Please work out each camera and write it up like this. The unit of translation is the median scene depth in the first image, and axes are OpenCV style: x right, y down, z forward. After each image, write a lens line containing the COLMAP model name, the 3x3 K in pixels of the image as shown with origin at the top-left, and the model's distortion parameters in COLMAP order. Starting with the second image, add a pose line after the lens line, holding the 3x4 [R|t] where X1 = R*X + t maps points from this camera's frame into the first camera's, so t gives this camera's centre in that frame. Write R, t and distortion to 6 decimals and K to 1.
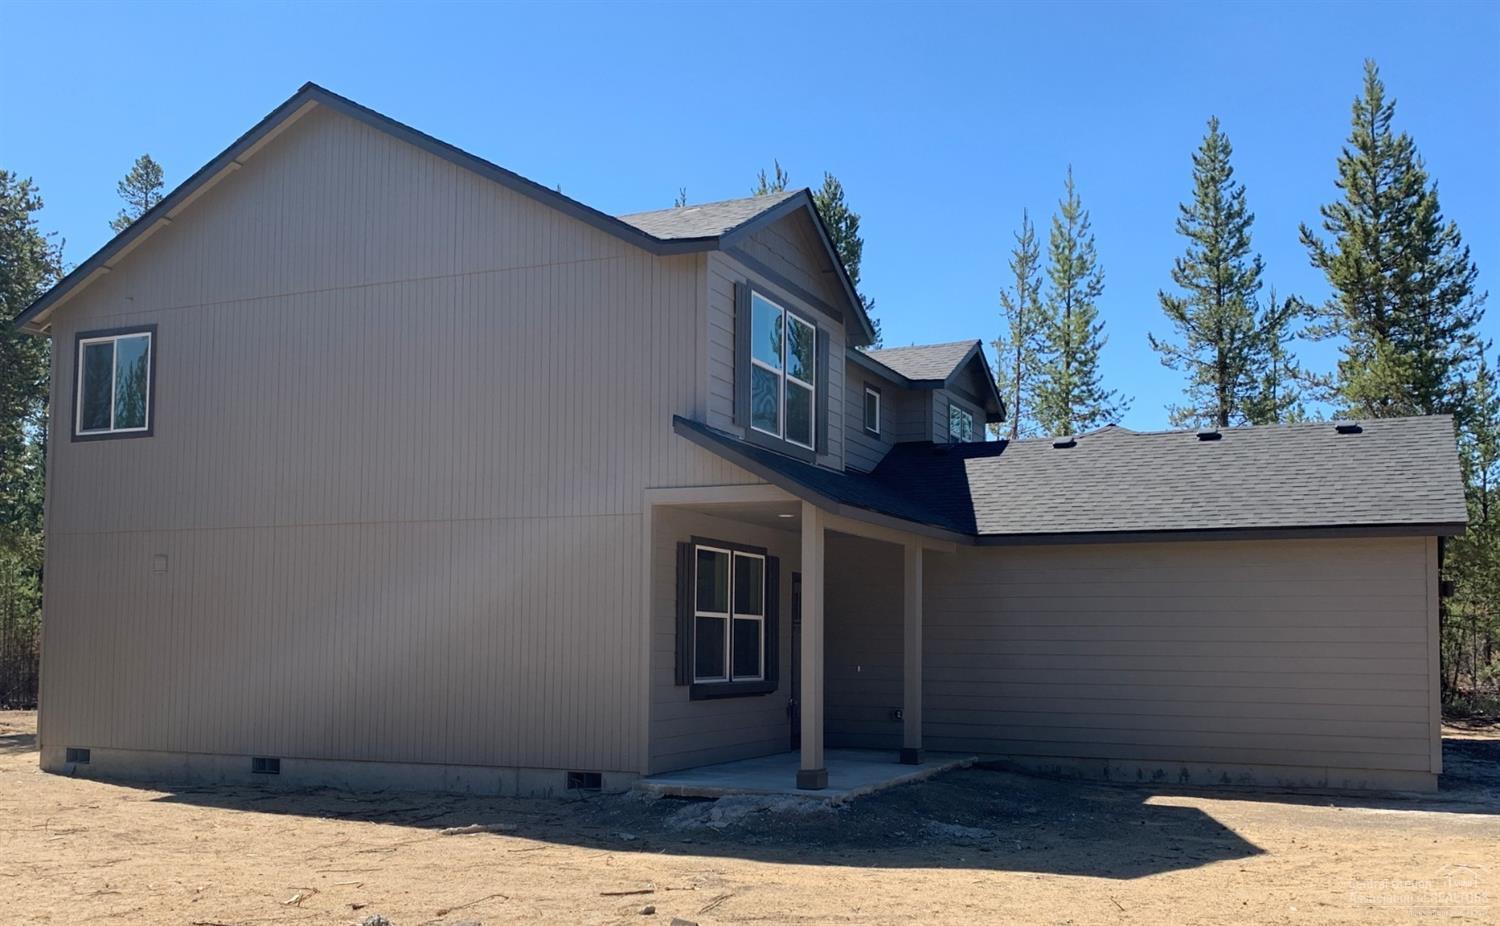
lens RADIAL K [[1365.1, 0, 753.1], [0, 1365.1, 451.9], [0, 0, 1]] dist [0.005882, -0.015674]
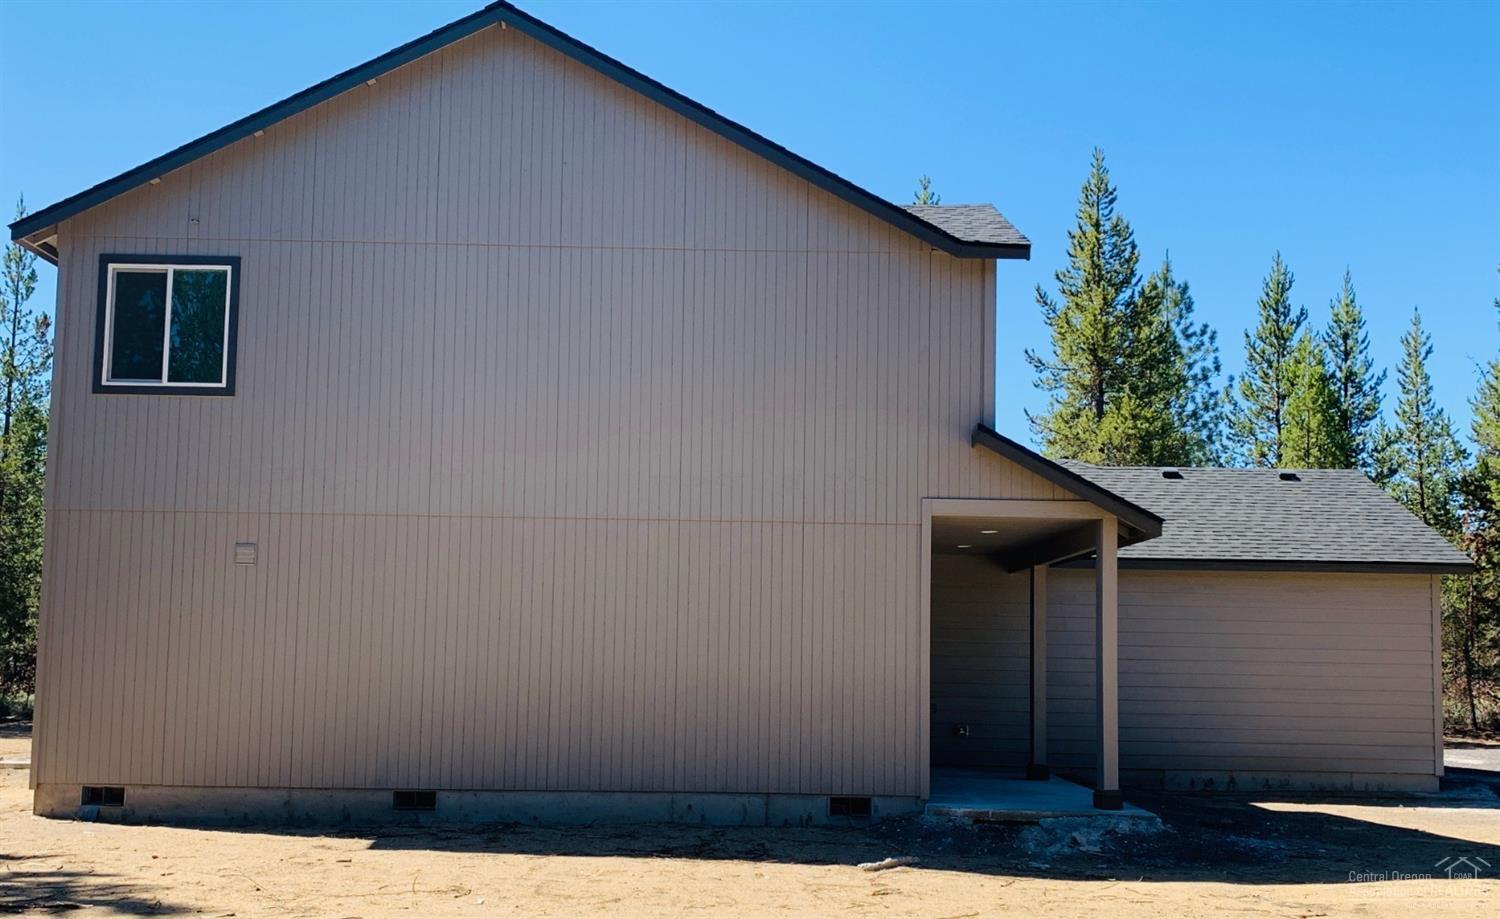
lens RADIAL K [[1336.4, 0, 747.4], [0, 1336.4, 466.5], [0, 0, 1]] dist [0.028947, -0.026030]
pose [[0.919632, 0.064727, 0.387410, -0.481223], [-0.065343, 0.997795, -0.011597, 0.020559], [-0.387307, -0.014650, 0.921835, 0.158347]]
